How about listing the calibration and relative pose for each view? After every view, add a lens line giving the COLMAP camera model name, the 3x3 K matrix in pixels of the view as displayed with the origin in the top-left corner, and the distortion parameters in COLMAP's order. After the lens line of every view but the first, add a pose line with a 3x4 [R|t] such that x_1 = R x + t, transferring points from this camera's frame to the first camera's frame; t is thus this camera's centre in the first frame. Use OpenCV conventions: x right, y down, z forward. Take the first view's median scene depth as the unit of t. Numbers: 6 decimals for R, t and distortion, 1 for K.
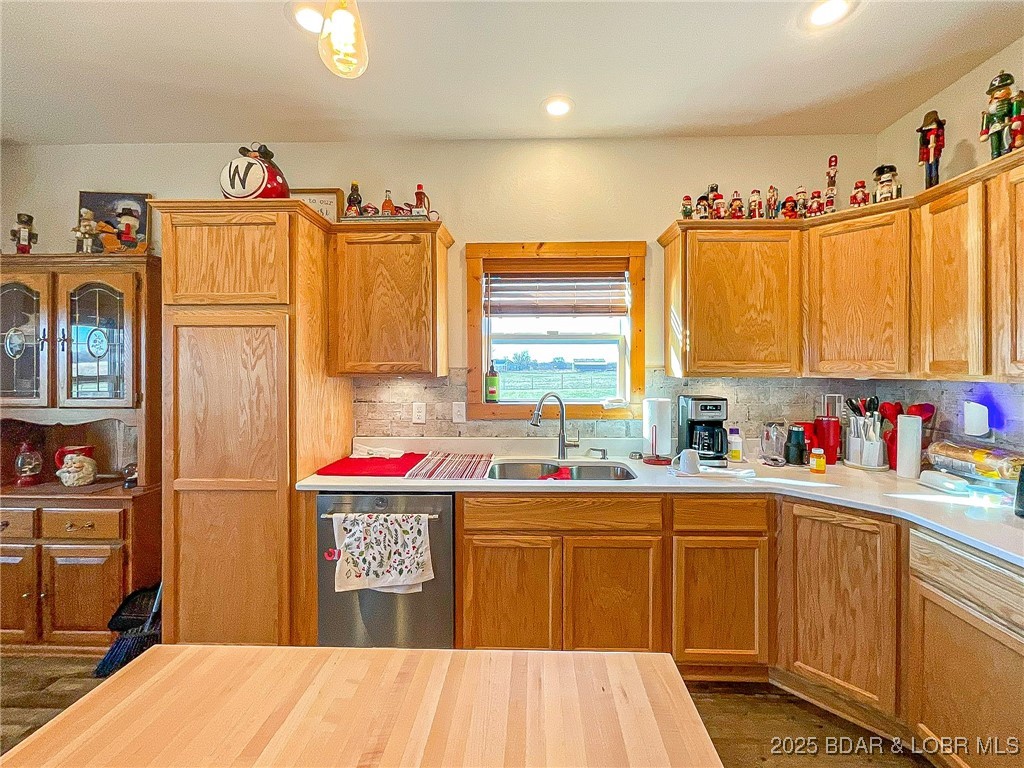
lens RADIAL K [[434.5, 0, 536.7], [0, 434.5, 361.7], [0, 0, 1]] dist [-0.000095, 0.000135]
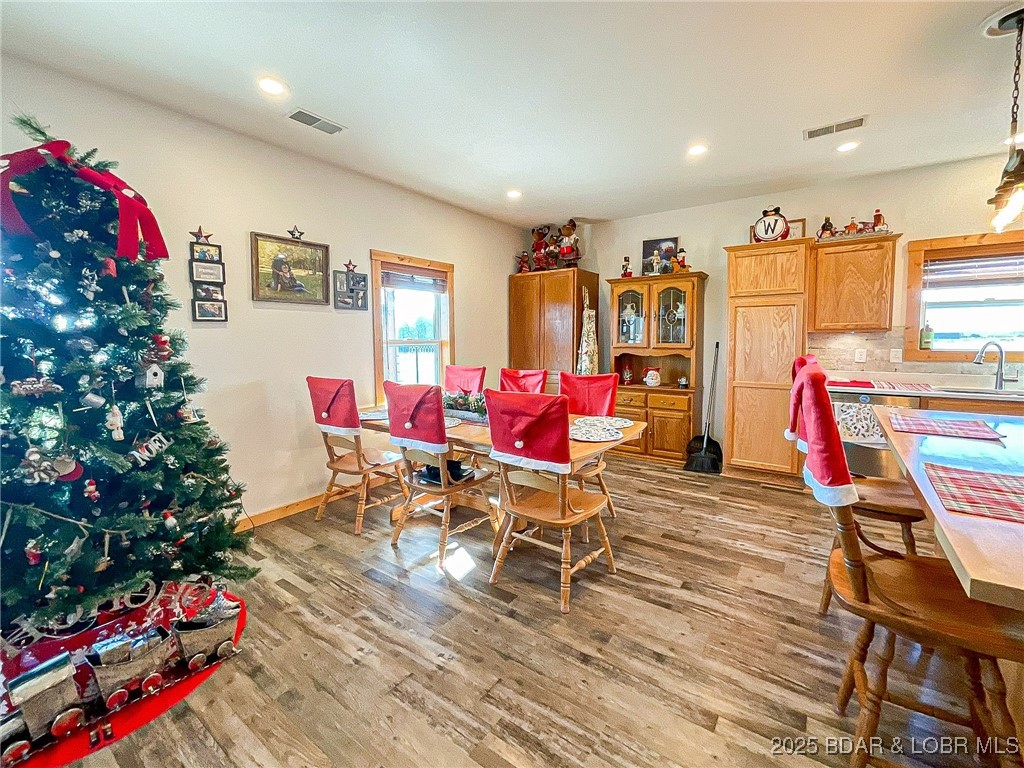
lens RADIAL K [[479.2, 0, 431.8], [0, 479.2, 368.3], [0, 0, 1]] dist [-0.002839, 0.000334]
pose [[0.791793, 0.030397, -0.610032, -0.492028], [0.011908, 0.997803, 0.065174, 0.036481], [0.610673, -0.058869, 0.789692, -1.443199]]
